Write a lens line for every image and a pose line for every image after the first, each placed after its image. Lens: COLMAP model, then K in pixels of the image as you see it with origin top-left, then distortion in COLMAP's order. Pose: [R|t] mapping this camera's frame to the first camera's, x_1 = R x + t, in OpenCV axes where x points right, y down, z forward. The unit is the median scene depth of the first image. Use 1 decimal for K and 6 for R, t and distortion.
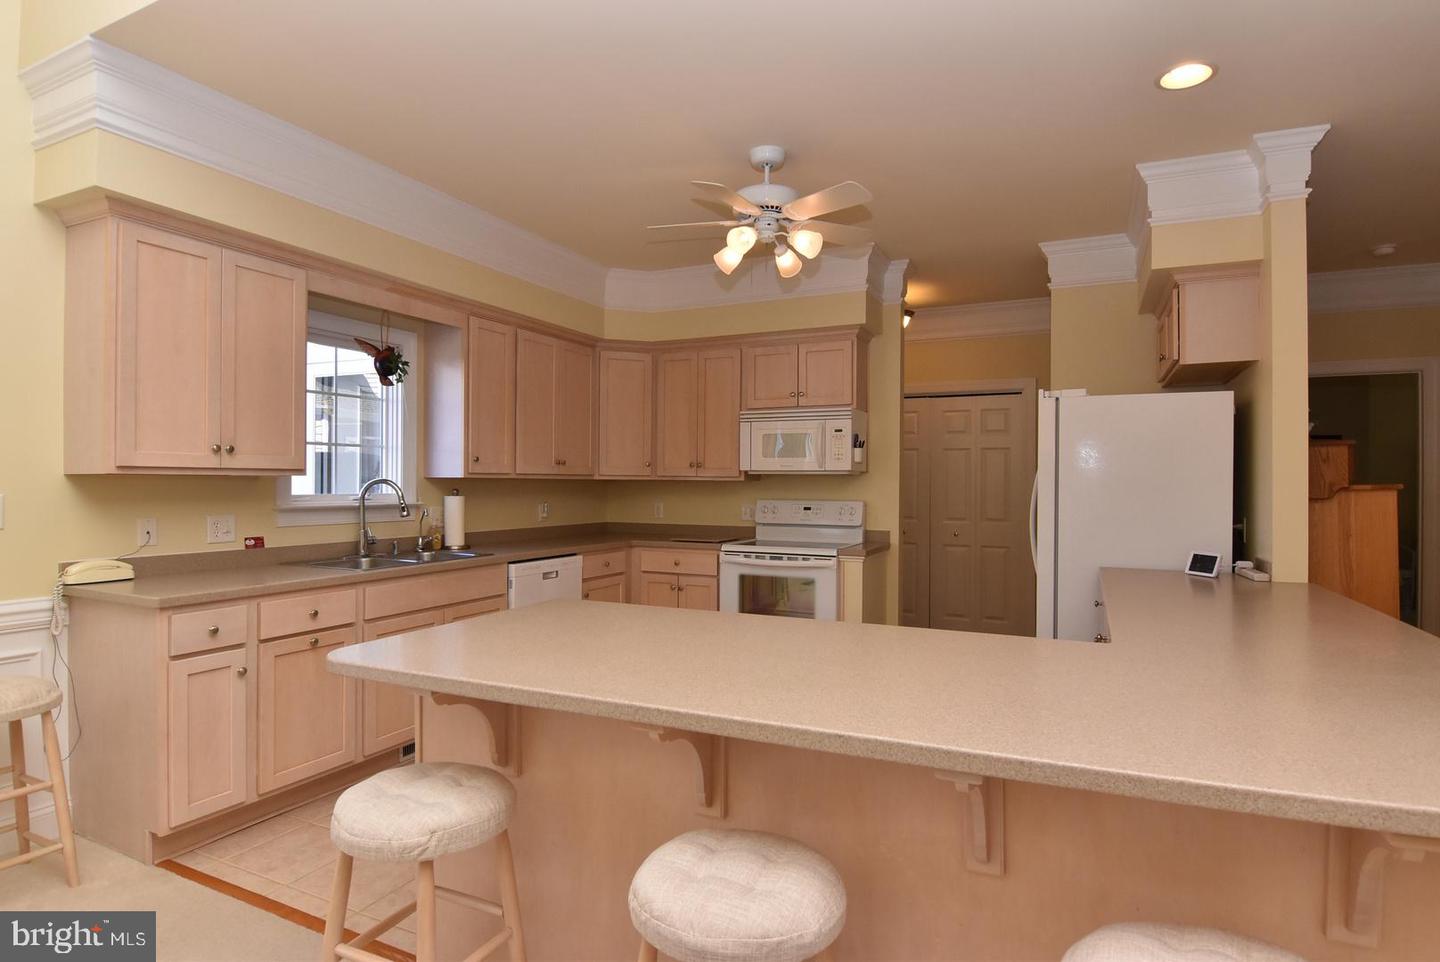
lens RADIAL K [[765.5, 0, 722.9], [0, 765.5, 481.8], [0, 0, 1]] dist [0.003123, -0.019538]
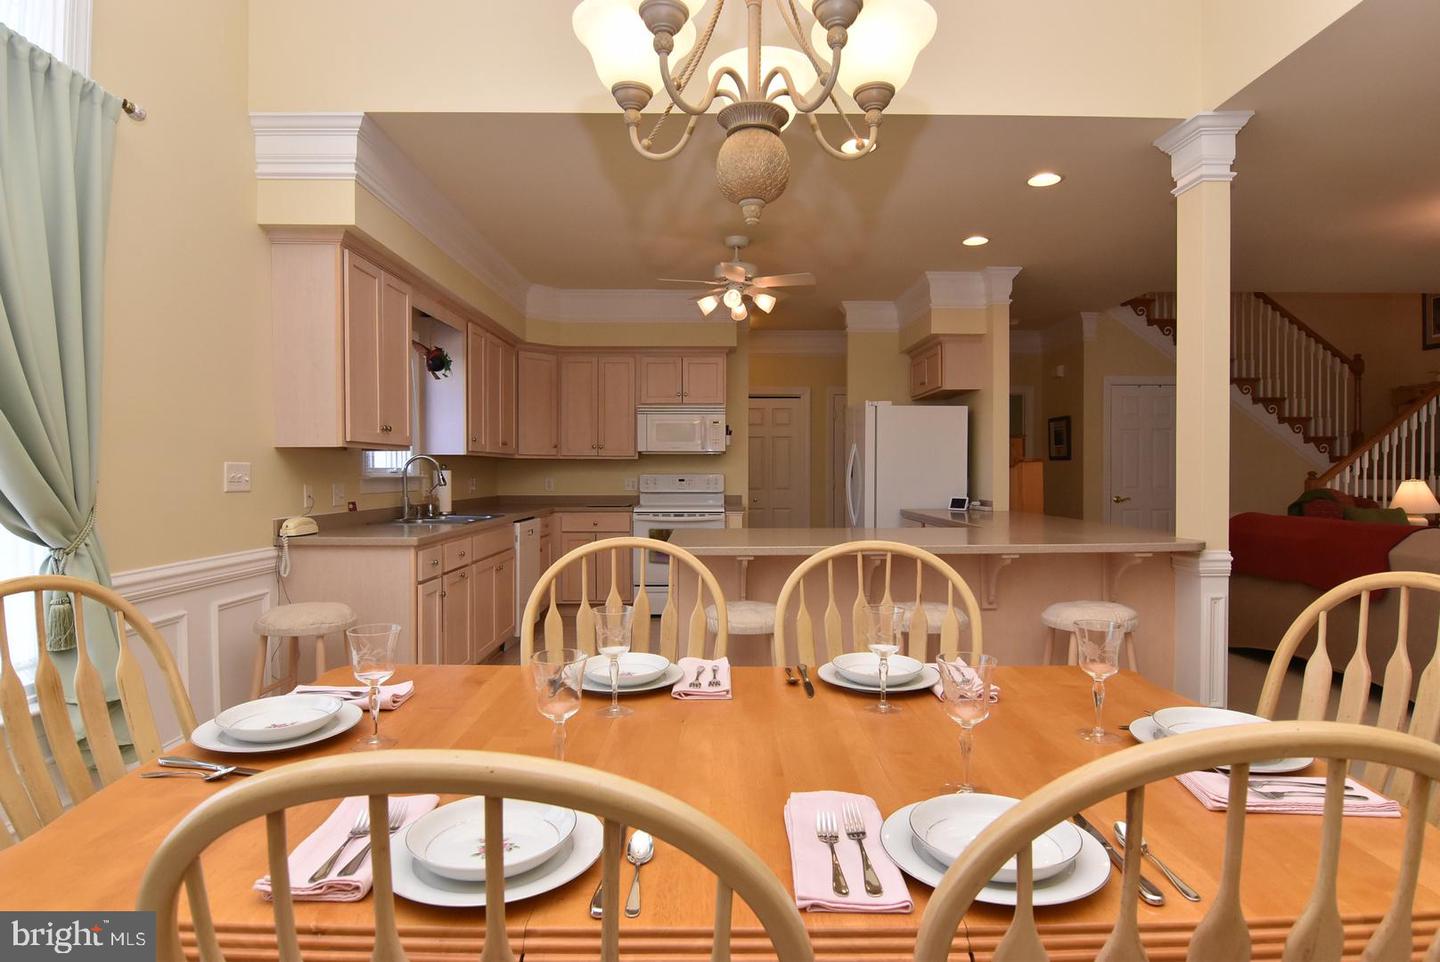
lens RADIAL K [[765.5, 0, 723.6], [0, 765.5, 481.0], [0, 0, 1]] dist [0.003123, -0.019538]
pose [[0.898548, -0.011550, 0.438724, -0.492427], [0.004979, 0.999858, 0.016126, 0.018329], [-0.438847, -0.012305, 0.898477, -0.273890]]
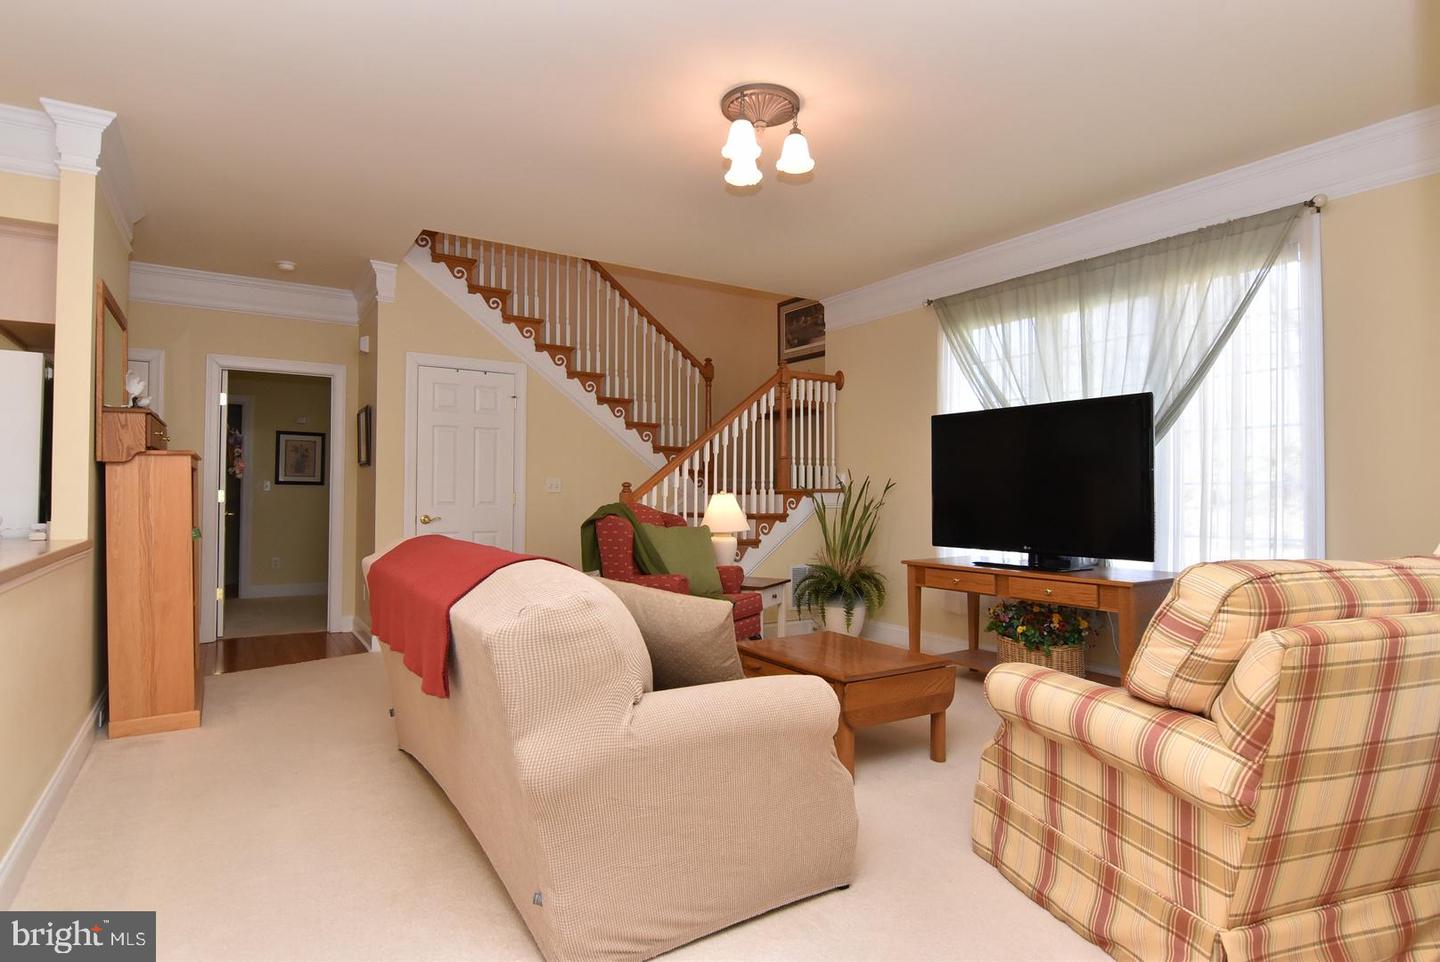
lens RADIAL K [[765.5, 0, 726.4], [0, 765.5, 481.4], [0, 0, 1]] dist [0.003123, -0.019538]
pose [[0.522767, 0.016319, 0.852319, 0.239359], [-0.005451, 0.999860, -0.015801, 0.046083], [-0.852458, 0.003615, 0.522783, -0.214208]]
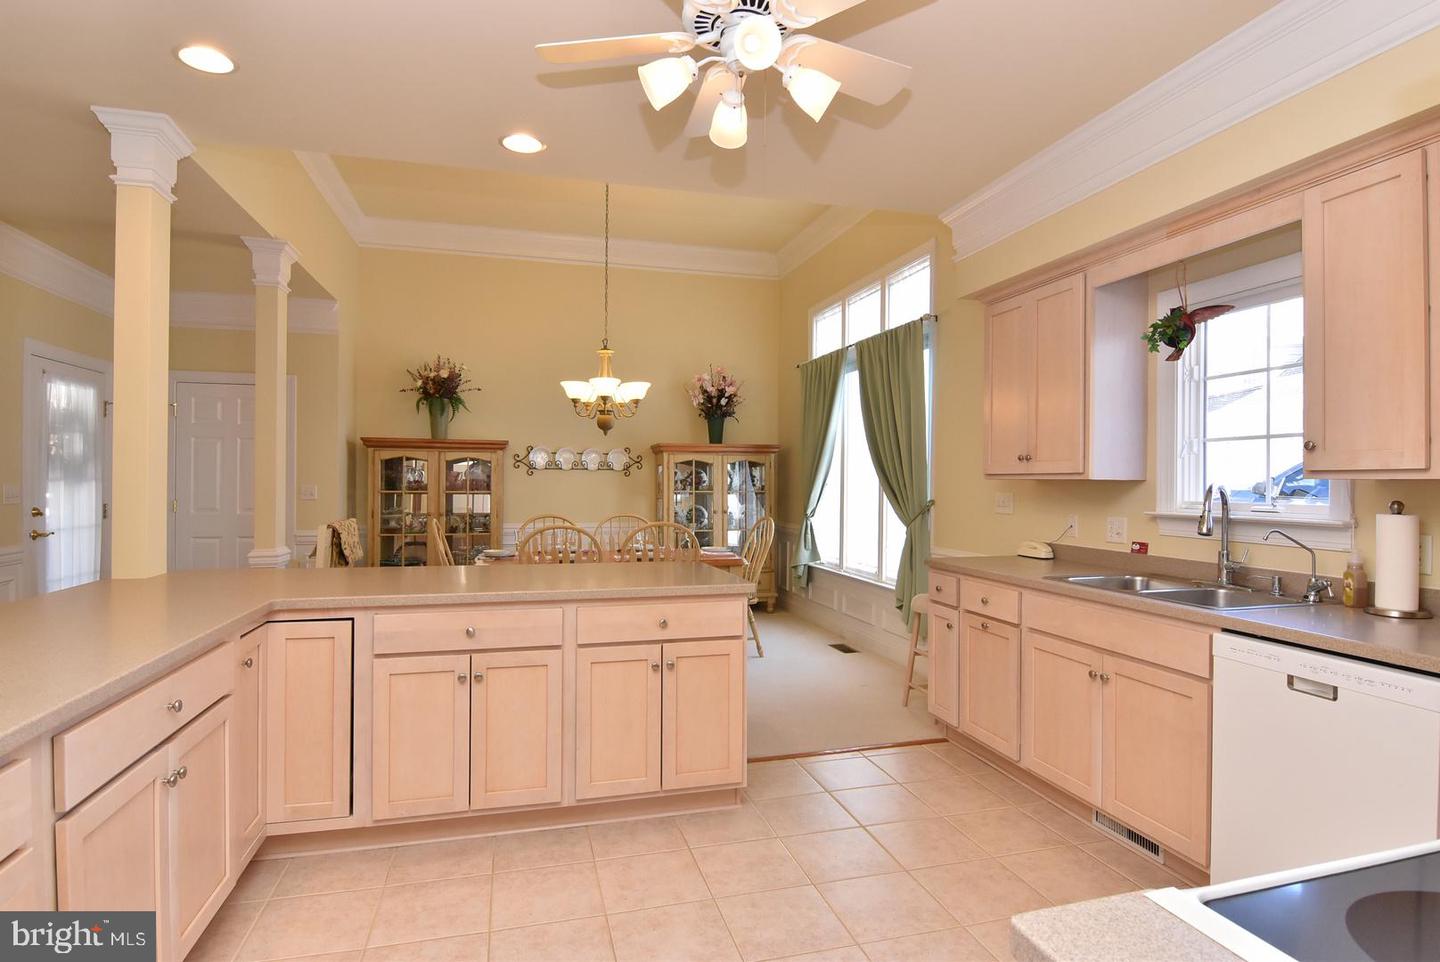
lens RADIAL K [[765.5, 0, 724.9], [0, 765.5, 481.7], [0, 0, 1]] dist [0.003123, -0.019538]
pose [[-0.761465, -0.006861, -0.648170, 0.345067], [-0.008067, 0.999967, -0.001108, 0.000099], [0.648156, 0.004385, -0.761495, 1.121299]]
